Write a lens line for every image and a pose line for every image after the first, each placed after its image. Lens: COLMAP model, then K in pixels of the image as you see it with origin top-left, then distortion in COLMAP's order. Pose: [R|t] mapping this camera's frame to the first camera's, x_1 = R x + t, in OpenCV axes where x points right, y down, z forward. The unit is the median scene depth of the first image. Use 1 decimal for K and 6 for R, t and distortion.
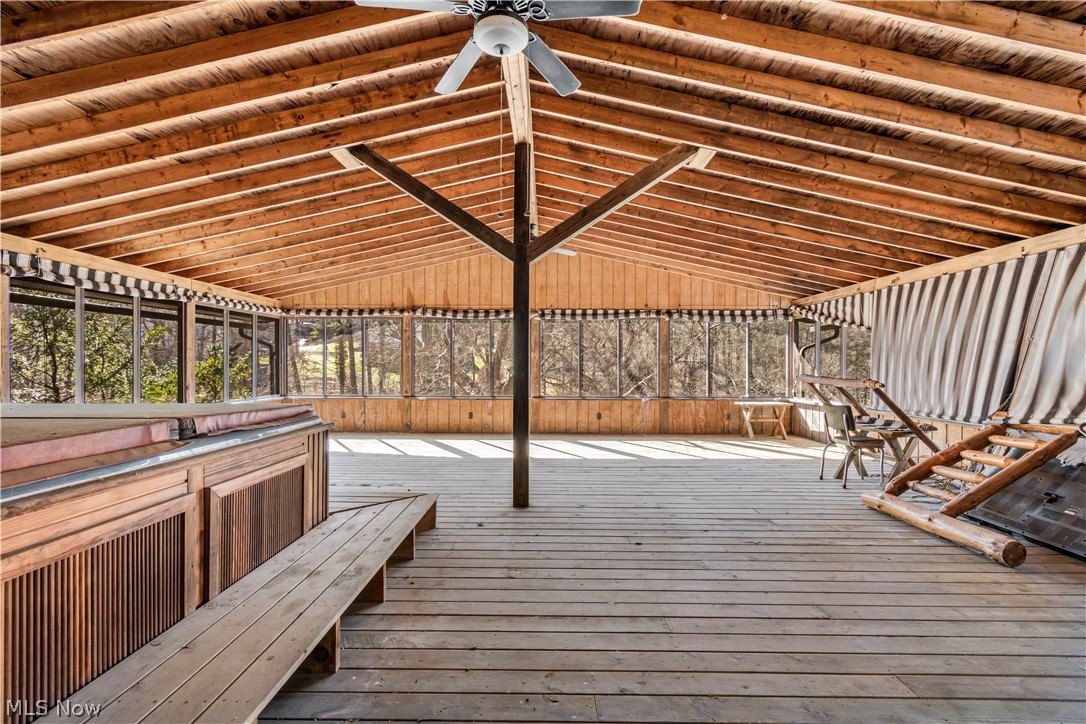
lens RADIAL K [[477.8, 0, 542.4], [0, 477.8, 366.3], [0, 0, 1]] dist [0.004171, -0.002170]
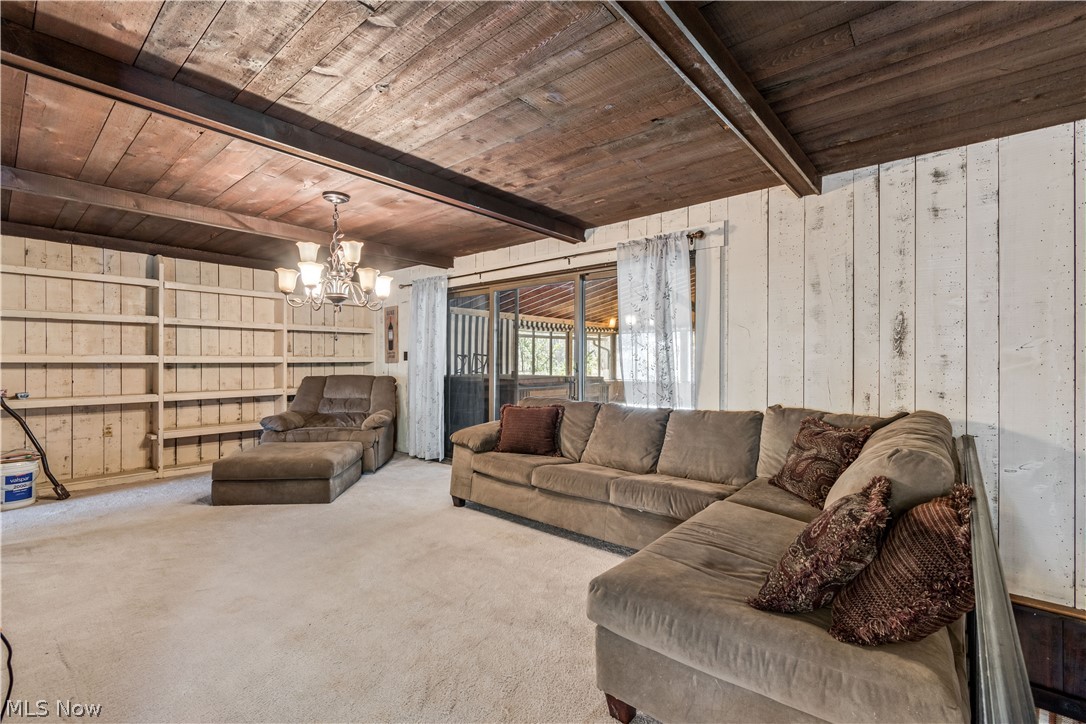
lens RADIAL K [[477.8, 0, 546.3], [0, 477.8, 360.1], [0, 0, 1]] dist [0.004171, -0.002170]
pose [[0.767499, -0.002264, -0.641046, 0.634698], [-0.001759, 0.999983, -0.005638, 0.004254], [0.641047, 0.005455, 0.767482, -0.813864]]
